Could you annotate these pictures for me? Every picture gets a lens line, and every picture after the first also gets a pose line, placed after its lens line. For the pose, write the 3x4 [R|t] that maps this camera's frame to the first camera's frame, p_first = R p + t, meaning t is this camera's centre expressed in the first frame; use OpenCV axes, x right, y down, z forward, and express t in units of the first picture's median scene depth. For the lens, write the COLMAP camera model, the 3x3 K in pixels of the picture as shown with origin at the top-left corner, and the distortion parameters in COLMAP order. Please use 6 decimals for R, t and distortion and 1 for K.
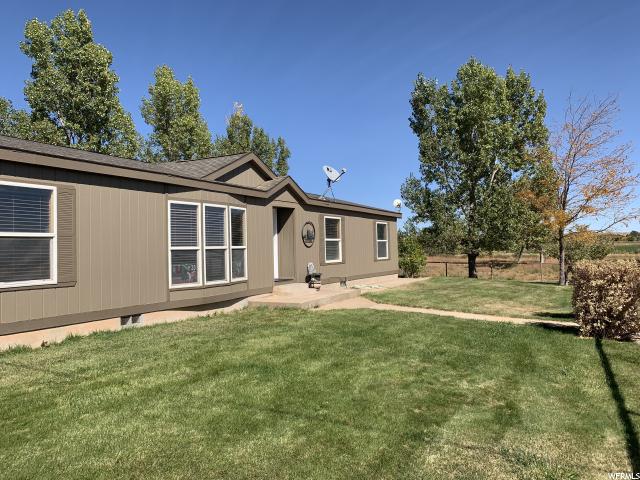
lens RADIAL K [[481.9, 0, 319.5], [0, 481.9, 242.3], [0, 0, 1]] dist [0.051893, -0.002056]
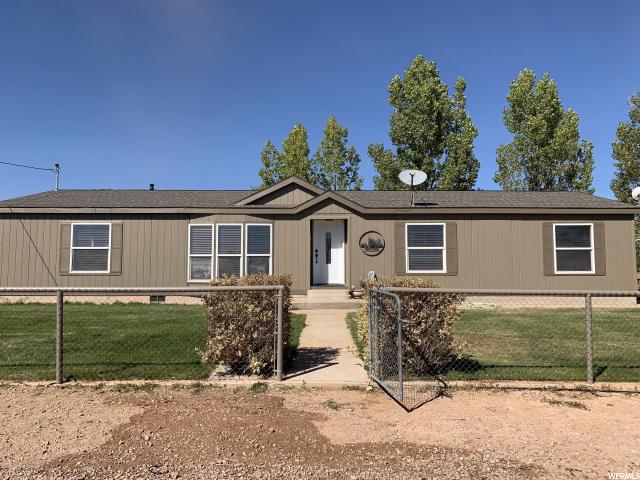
lens RADIAL K [[481.9, 0, 319.5], [0, 481.9, 237.7], [0, 0, 1]] dist [0.051893, -0.002056]
pose [[0.488058, -0.024309, -0.872473, 1.057830], [0.002802, 0.999651, -0.026285, -0.001986], [0.872807, 0.010384, 0.487955, 0.535833]]
